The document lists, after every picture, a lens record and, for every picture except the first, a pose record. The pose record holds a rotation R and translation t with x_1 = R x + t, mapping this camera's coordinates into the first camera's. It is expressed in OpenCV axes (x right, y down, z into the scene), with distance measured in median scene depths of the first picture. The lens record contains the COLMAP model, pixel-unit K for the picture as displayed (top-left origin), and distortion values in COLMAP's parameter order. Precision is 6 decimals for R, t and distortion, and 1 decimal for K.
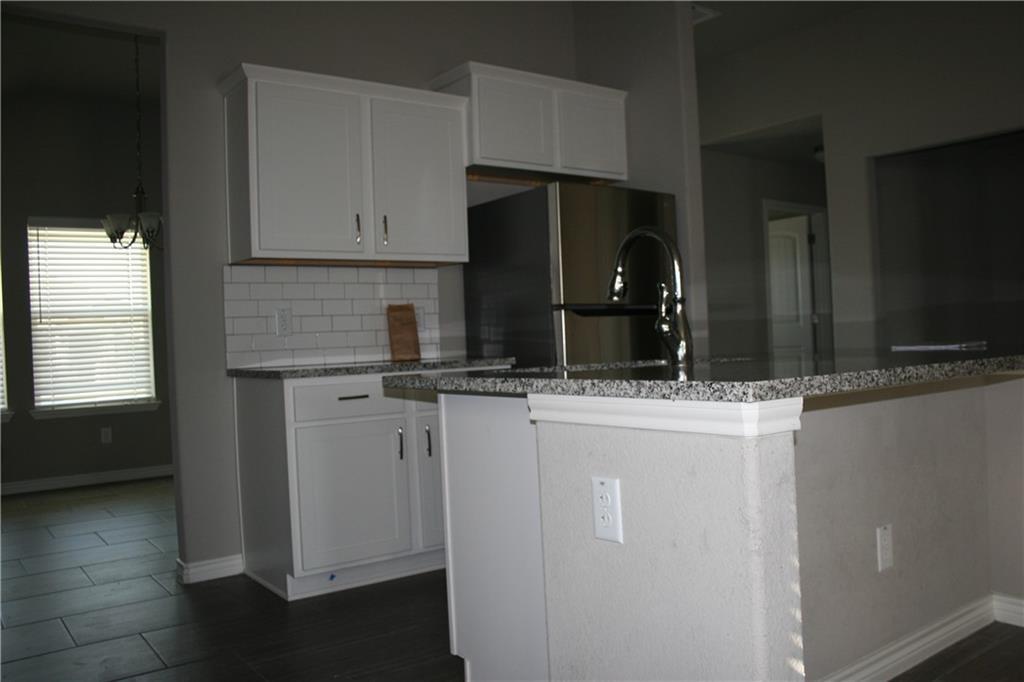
lens RADIAL K [[858.6, 0, 530.6], [0, 858.6, 345.8], [0, 0, 1]] dist [-0.160678, 0.133709]
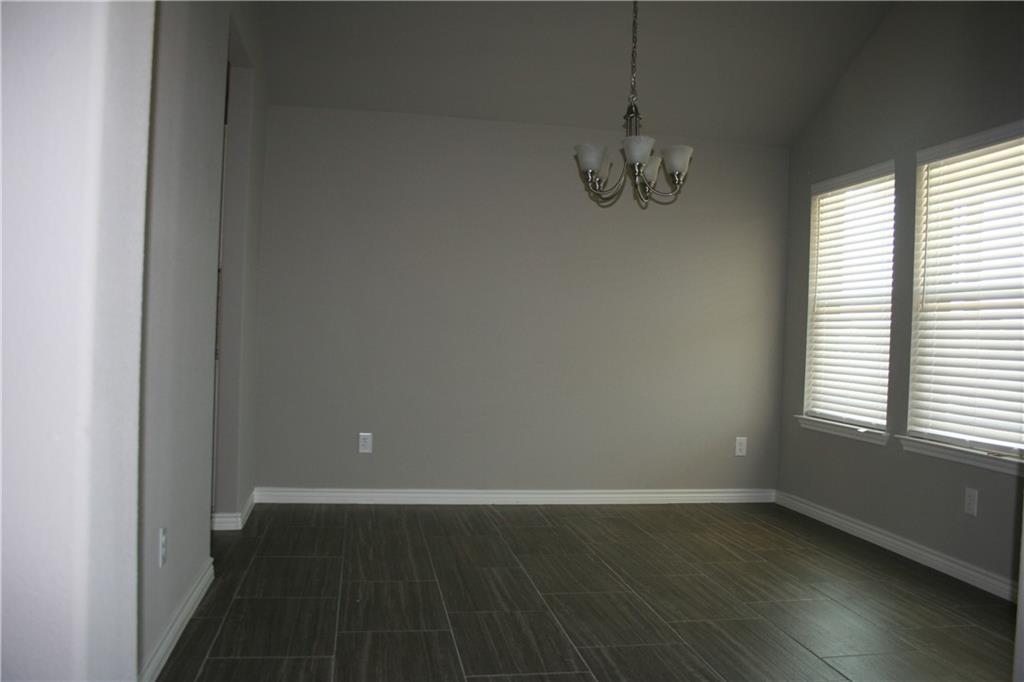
lens RADIAL K [[858.6, 0, 530.6], [0, 858.6, 345.8], [0, 0, 1]] dist [-0.160678, 0.133709]
pose [[-0.441127, 0.041840, -0.896469, 0.288948], [-0.020444, 0.998185, 0.056647, -0.055977], [0.897212, 0.043316, -0.439471, 1.939173]]
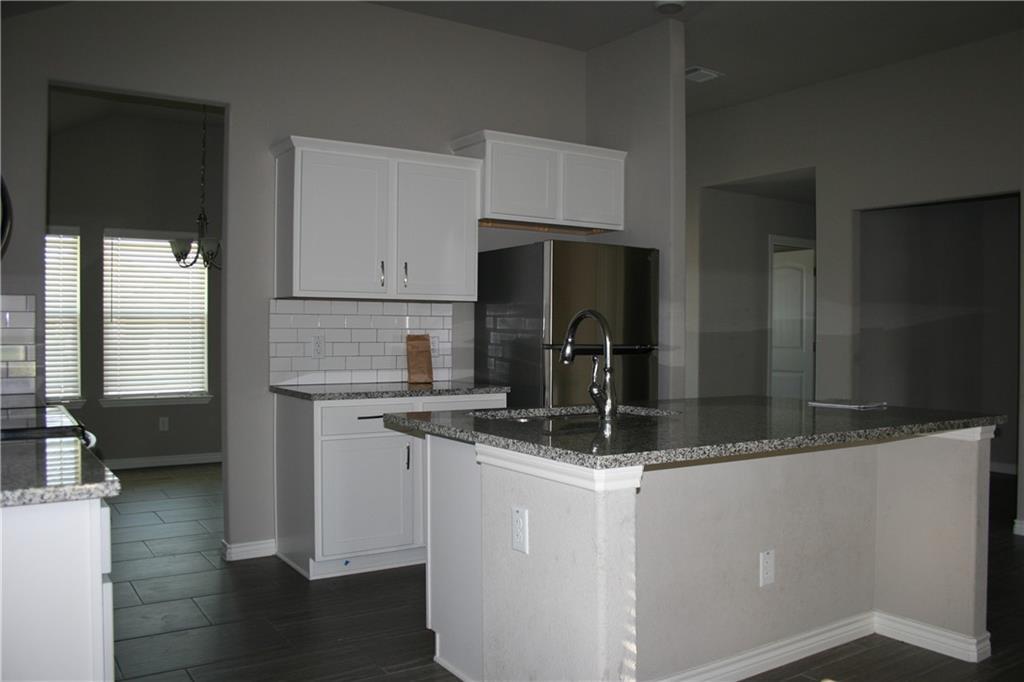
lens RADIAL K [[858.6, 0, 530.6], [0, 858.6, 345.8], [0, 0, 1]] dist [-0.160678, 0.133709]
pose [[0.997404, 0.047202, -0.054388, 0.083232], [-0.046742, 0.998860, 0.009710, -0.064143], [0.054785, -0.007142, 0.998473, -0.207339]]
